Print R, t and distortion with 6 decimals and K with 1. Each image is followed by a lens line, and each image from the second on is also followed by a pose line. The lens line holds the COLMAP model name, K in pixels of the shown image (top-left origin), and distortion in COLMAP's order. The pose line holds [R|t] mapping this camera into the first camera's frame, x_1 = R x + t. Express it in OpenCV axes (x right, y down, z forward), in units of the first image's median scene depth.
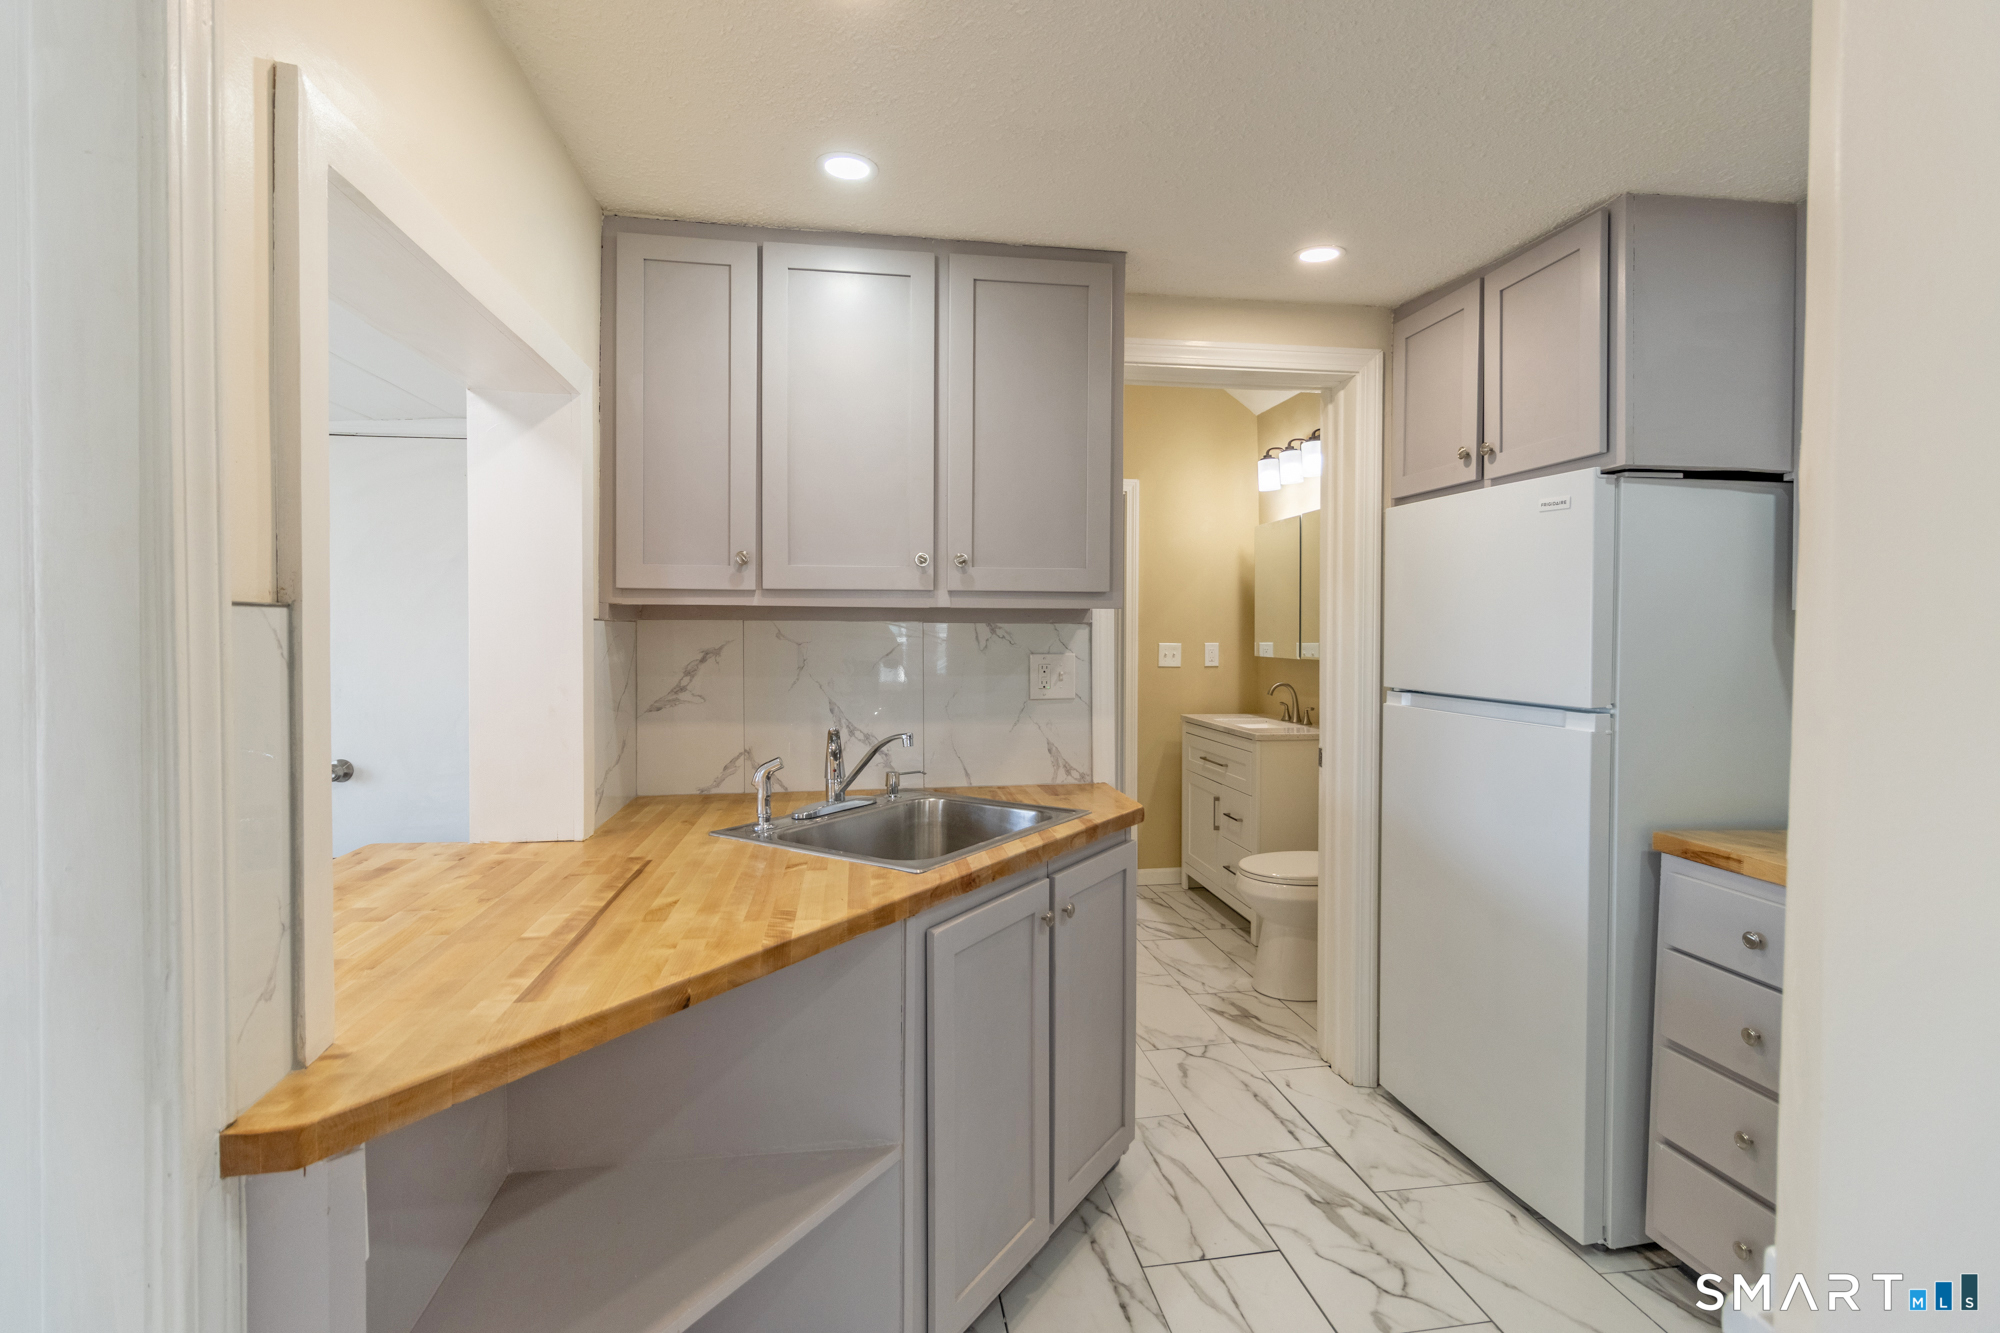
lens RADIAL K [[920.3, 0, 999.6], [0, 920.3, 659.1], [0, 0, 1]] dist [-0.000312, -0.000055]
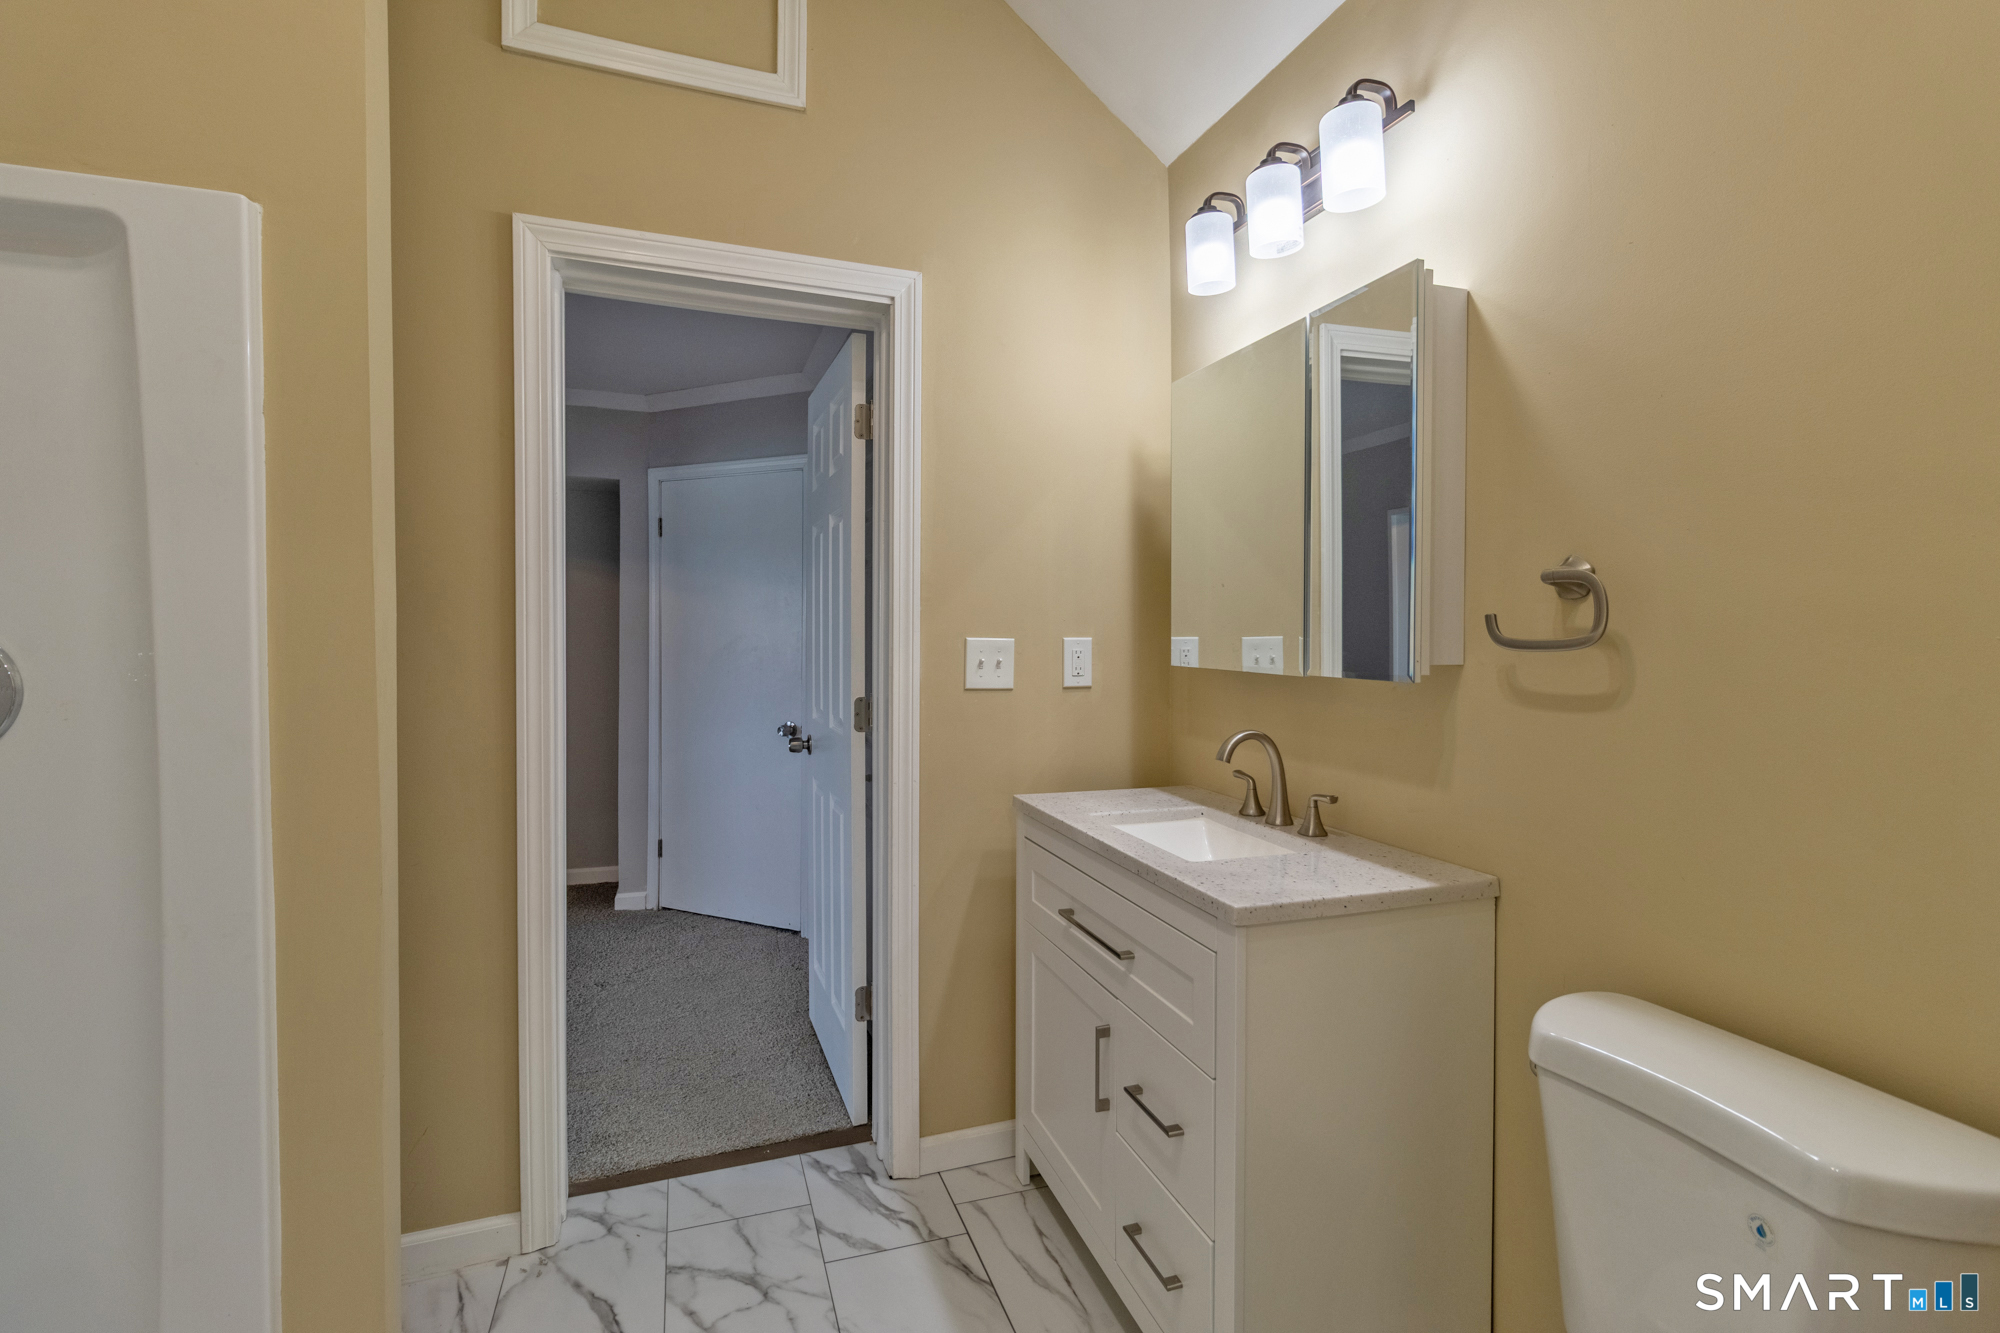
lens RADIAL K [[920.3, 0, 1002.6], [0, 920.3, 661.7], [0, 0, 1]] dist [-0.000312, -0.000055]
pose [[0.983657, -0.001490, 0.180047, 0.109331], [0.000936, 0.999995, 0.003162, -0.007027], [-0.180051, -0.002941, 0.983653, 0.550806]]
